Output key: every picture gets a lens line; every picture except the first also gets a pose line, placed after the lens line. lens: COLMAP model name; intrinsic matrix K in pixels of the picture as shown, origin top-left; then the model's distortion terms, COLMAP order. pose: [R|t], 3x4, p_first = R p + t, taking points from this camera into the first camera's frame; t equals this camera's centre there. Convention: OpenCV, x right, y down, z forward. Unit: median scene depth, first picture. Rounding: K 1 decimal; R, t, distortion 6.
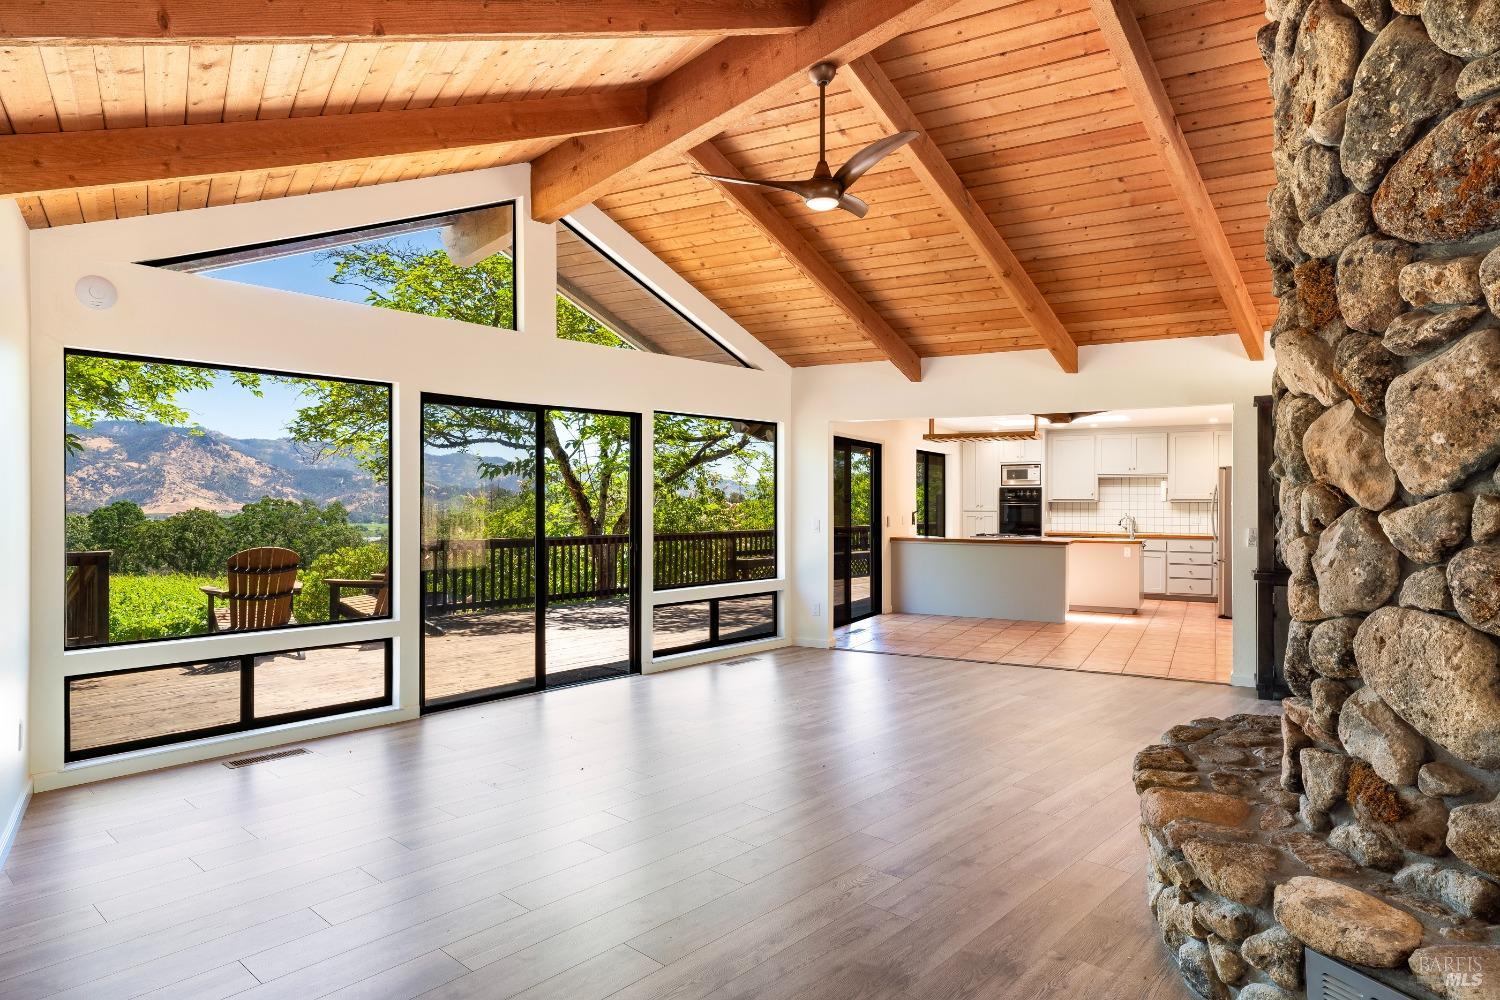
lens RADIAL K [[878.2, 0, 745.4], [0, 878.2, 493.7], [0, 0, 1]] dist [0.026761, 0.000442]
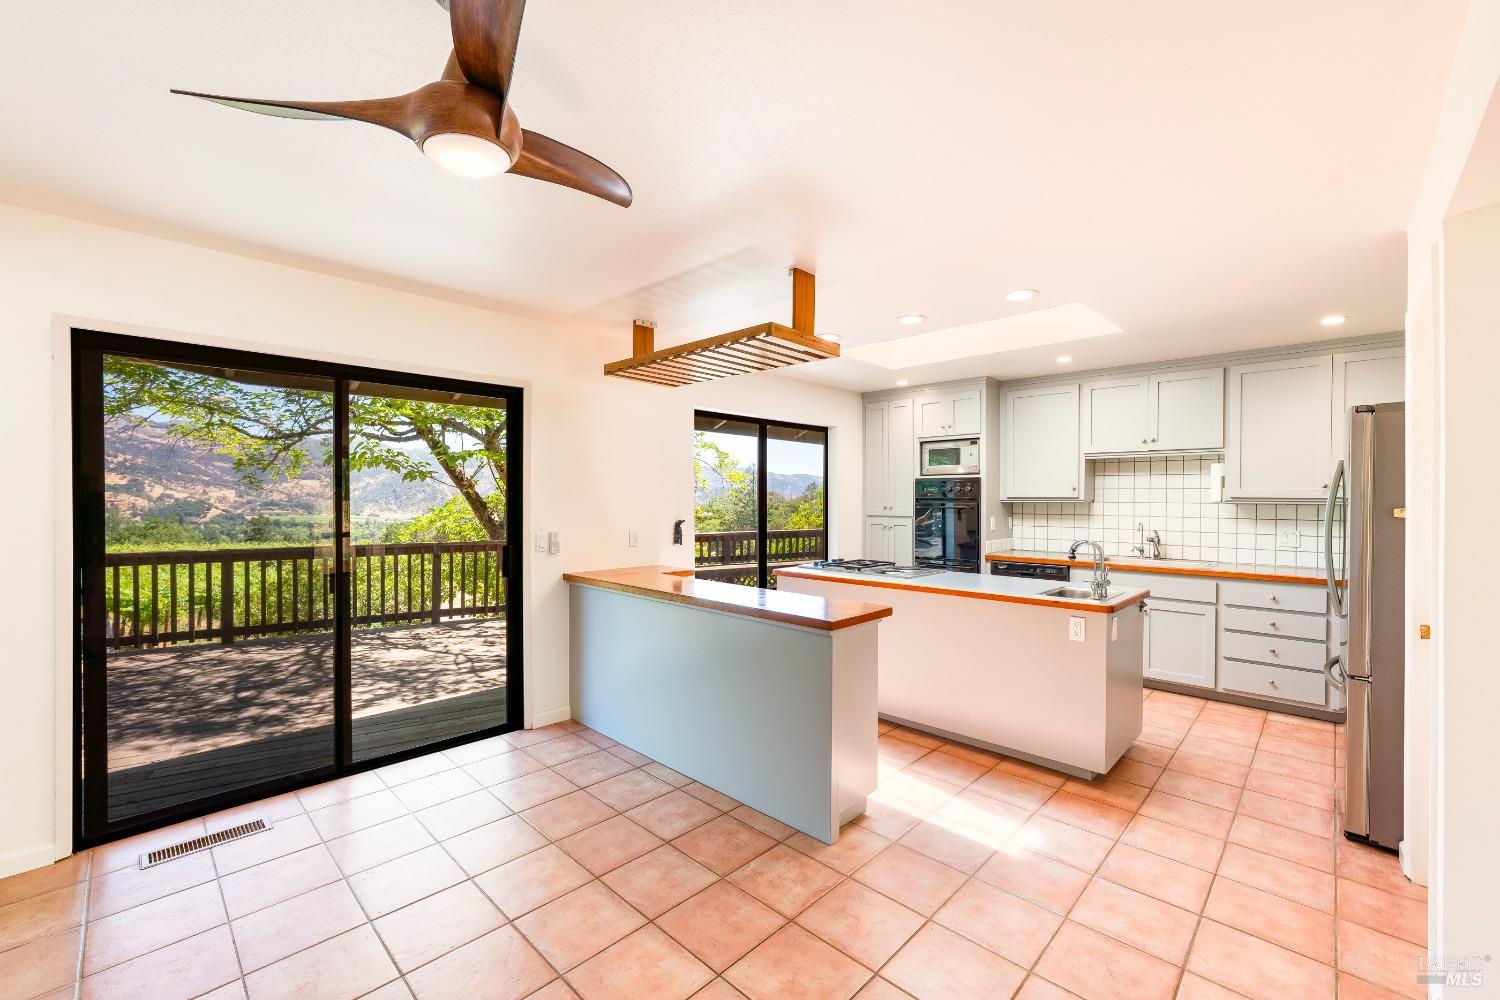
lens RADIAL K [[618.4, 0, 754.7], [0, 618.4, 483.1], [0, 0, 1]] dist [-0.002136, -0.000187]
pose [[0.961875, -0.001808, -0.273485, 0.305595], [-0.003090, 0.999842, -0.017477, 0.004403], [0.273474, 0.017656, 0.961717, 0.566091]]
